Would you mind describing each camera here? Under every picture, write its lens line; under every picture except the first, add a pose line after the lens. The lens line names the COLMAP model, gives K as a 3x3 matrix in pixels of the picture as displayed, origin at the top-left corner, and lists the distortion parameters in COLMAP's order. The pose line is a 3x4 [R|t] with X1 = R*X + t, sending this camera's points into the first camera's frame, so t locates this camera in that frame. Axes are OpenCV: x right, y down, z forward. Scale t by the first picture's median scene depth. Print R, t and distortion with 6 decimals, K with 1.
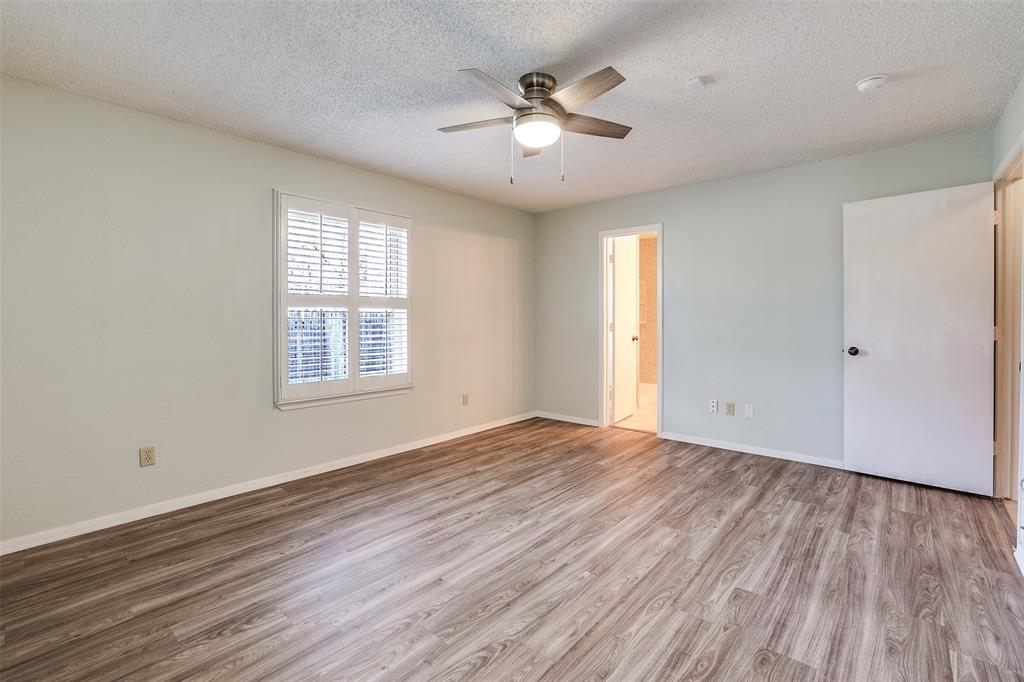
lens RADIAL K [[454.6, 0, 523.4], [0, 454.6, 319.4], [0, 0, 1]] dist [-0.046790, 0.016084]
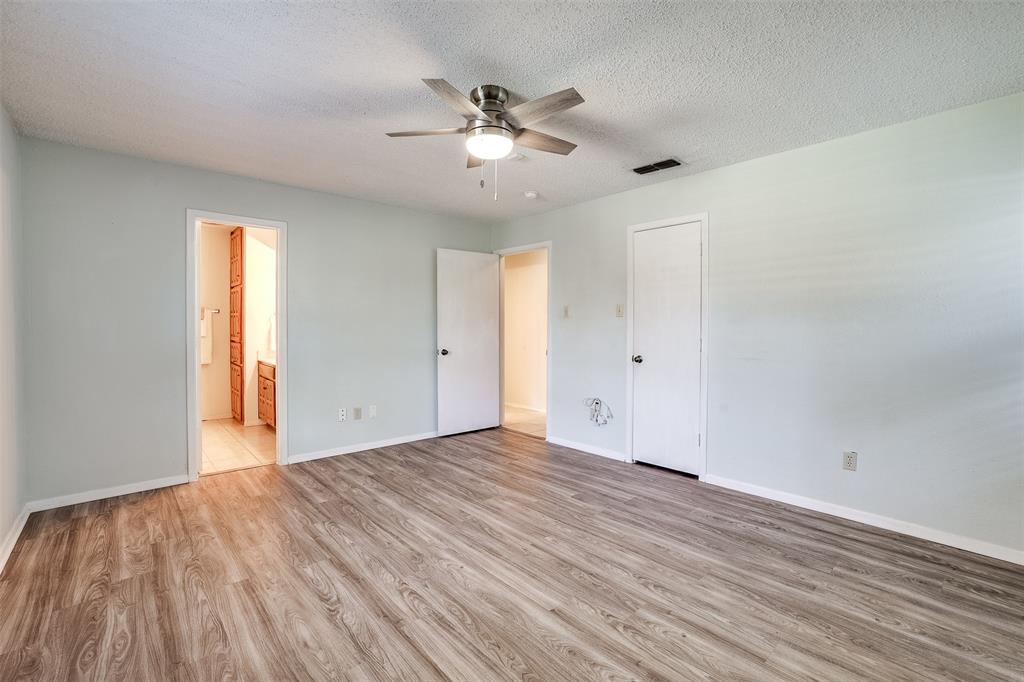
lens RADIAL K [[454.6, 0, 523.4], [0, 454.6, 319.4], [0, 0, 1]] dist [-0.046790, 0.016084]
pose [[0.103677, 0.020293, 0.994404, -0.891573], [0.002818, 0.999782, -0.020697, -0.003133], [-0.994607, 0.004948, 0.103597, 0.760711]]
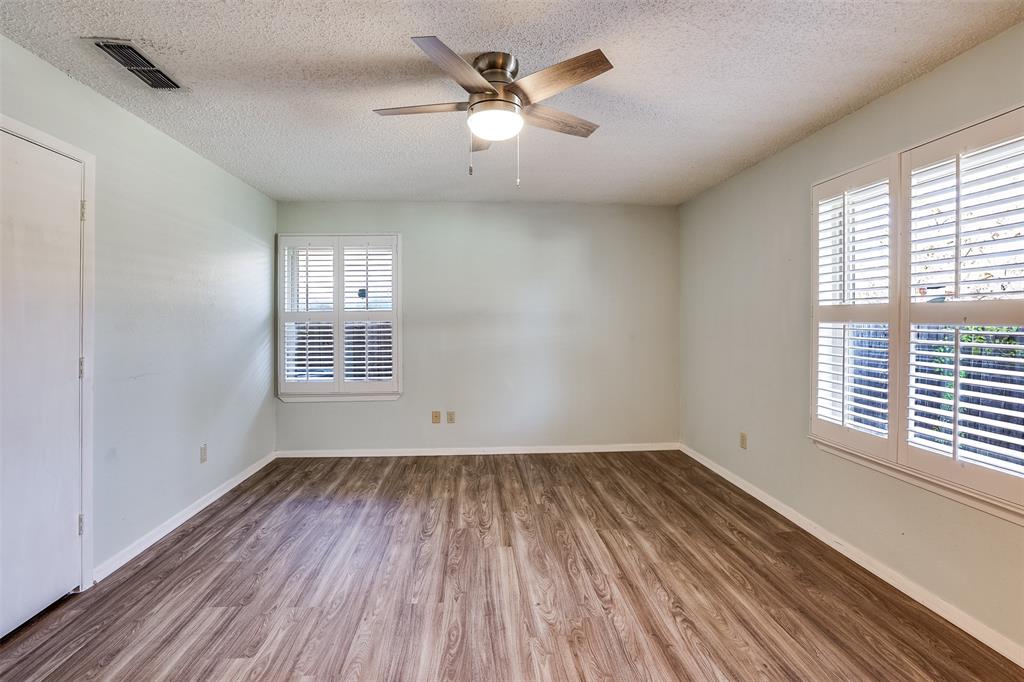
lens RADIAL K [[451.6, 0, 491.5], [0, 451.6, 328.4], [0, 0, 1]] dist [-0.048318, 0.017629]
pose [[-0.723274, 0.016828, -0.690356, 0.549403], [-0.000635, 0.999686, 0.025034, -0.040534], [0.690561, 0.018545, -0.723037, 1.463139]]
